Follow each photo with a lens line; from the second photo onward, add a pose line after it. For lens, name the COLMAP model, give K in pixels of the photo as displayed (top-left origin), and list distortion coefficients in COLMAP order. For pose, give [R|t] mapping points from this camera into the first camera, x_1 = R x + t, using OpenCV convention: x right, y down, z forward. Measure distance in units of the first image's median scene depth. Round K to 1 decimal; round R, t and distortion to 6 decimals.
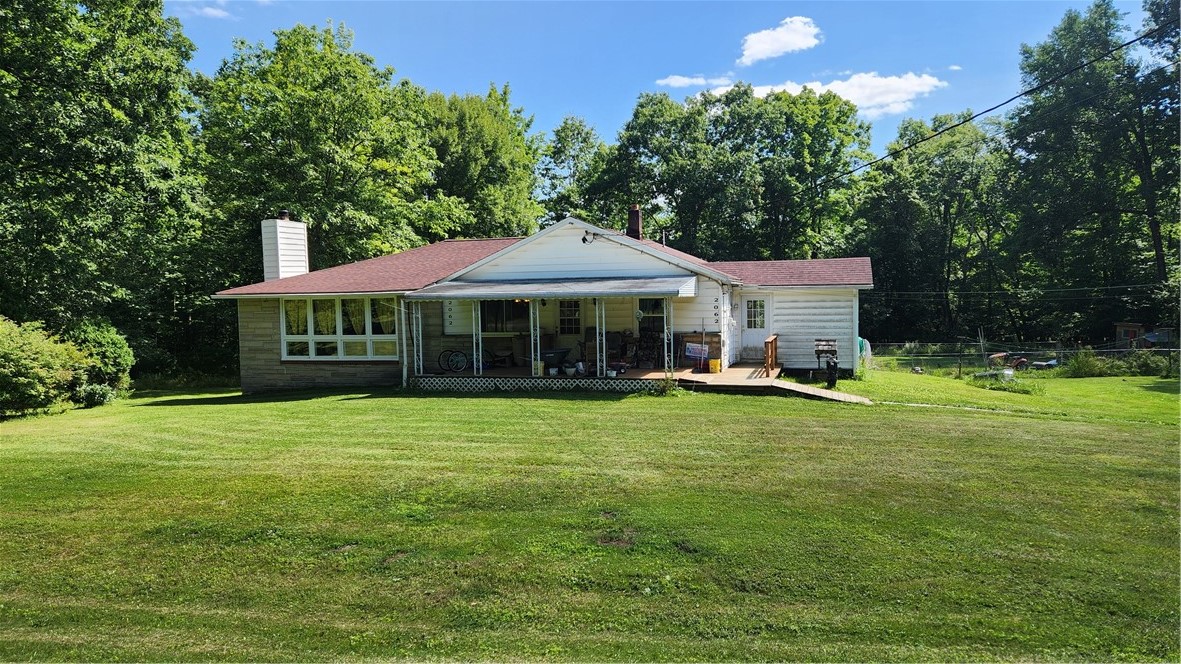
lens RADIAL K [[791.6, 0, 616.3], [0, 791.6, 326.9], [0, 0, 1]] dist [0.080678, -0.072729]
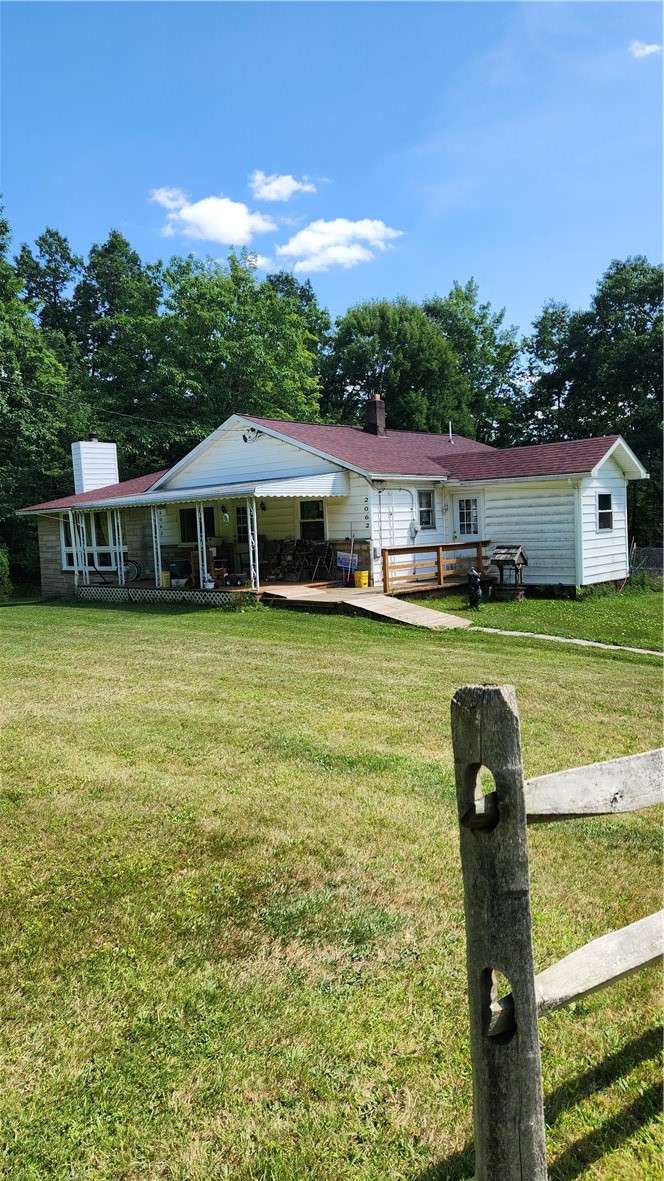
lens RADIAL K [[791.6, 0, 332.0], [0, 791.6, 590.5], [0, 0, 1]] dist [0.080678, -0.072729]
pose [[0.879810, 0.017903, -0.474988, 0.452297], [0.008972, 0.998487, 0.054254, 0.014207], [0.475241, -0.051994, 0.878318, 0.226851]]
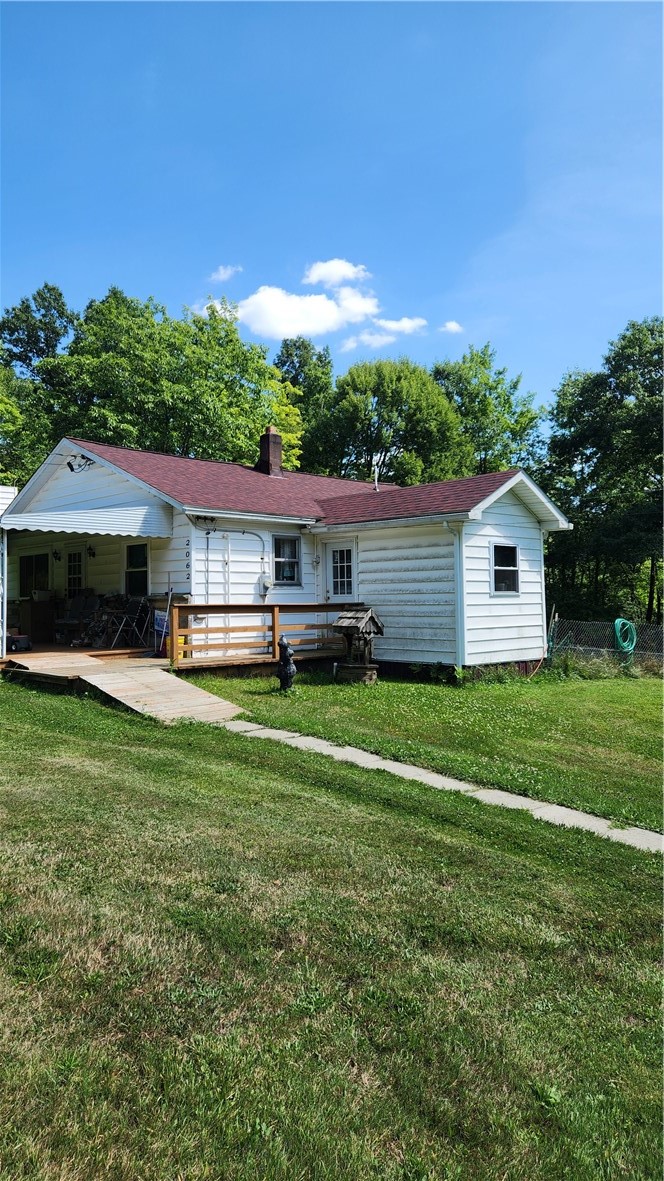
lens RADIAL K [[794.3, 0, 356.9], [0, 794.3, 573.0], [0, 0, 1]] dist [0.080993, -0.000093]
pose [[0.855988, -0.011997, -0.516857, 0.525055], [-0.024067, 0.997722, -0.063019, 0.024687], [0.516436, 0.066382, 0.853749, 0.485444]]
